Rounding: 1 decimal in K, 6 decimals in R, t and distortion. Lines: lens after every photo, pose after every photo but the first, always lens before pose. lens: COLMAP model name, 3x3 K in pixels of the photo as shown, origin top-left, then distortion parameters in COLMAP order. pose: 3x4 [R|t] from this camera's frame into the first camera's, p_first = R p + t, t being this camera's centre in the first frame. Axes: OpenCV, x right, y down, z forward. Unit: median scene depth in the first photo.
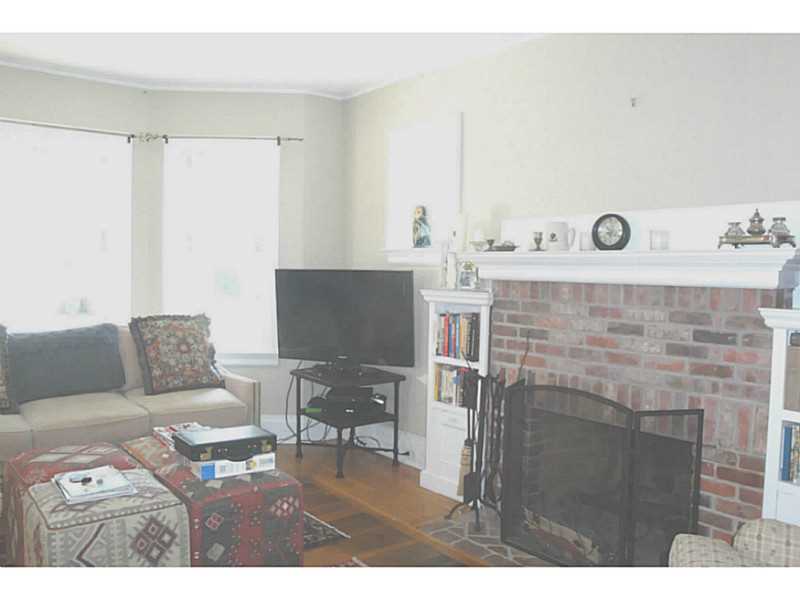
lens RADIAL K [[705.5, 0, 399.5], [0, 705.5, 322.3], [0, 0, 1]] dist [-0.161308, 0.124365]
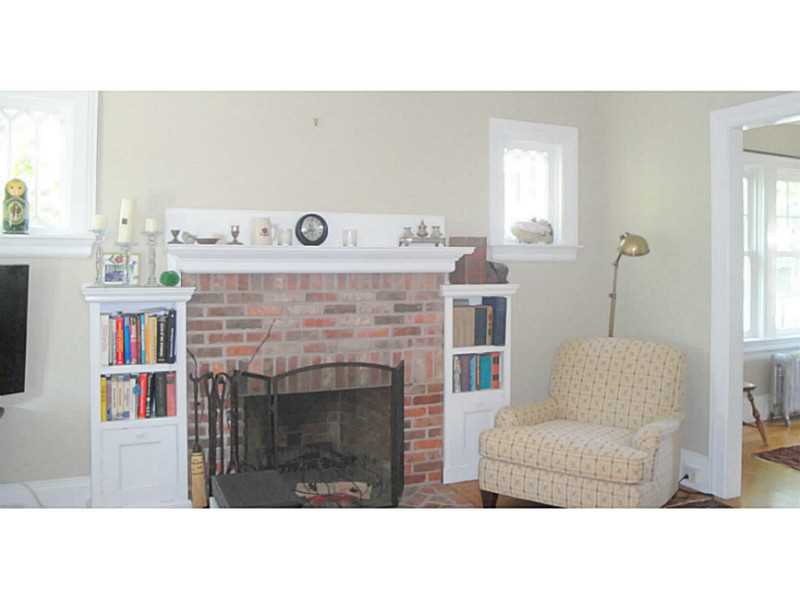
lens RADIAL K [[713.9, 0, 400.0], [0, 713.9, 299.5], [0, 0, 1]] dist [-0.148473, 0.134397]
pose [[0.194614, -0.062649, 0.978877, -0.786975], [0.070669, 0.996260, 0.049711, -0.055607], [-0.978331, 0.059502, 0.198313, 0.568401]]
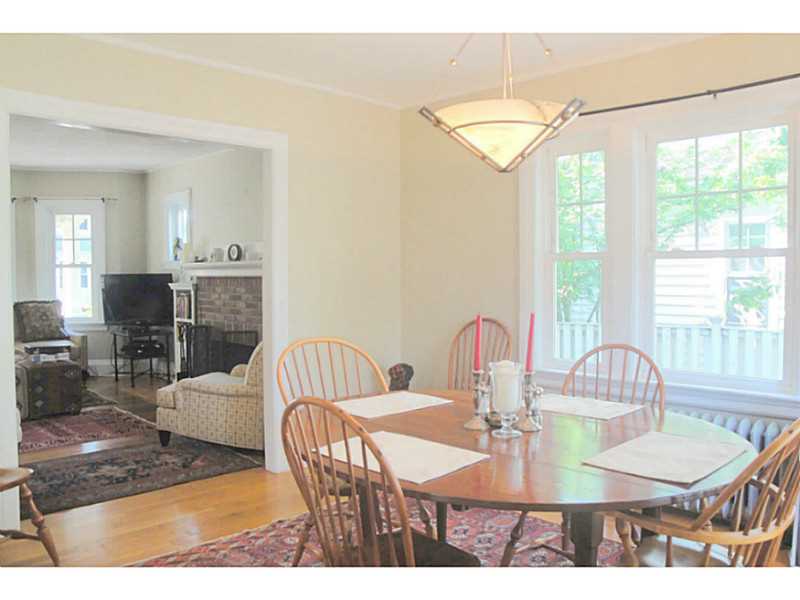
lens RADIAL K [[713.9, 0, 400.0], [0, 713.9, 300.0], [0, 0, 1]] dist [-0.148473, 0.134397]
pose [[0.995340, -0.024605, 0.093239, 0.552895], [0.027735, 0.999089, -0.032428, 0.091179], [-0.092356, 0.034863, 0.995115, -1.103145]]
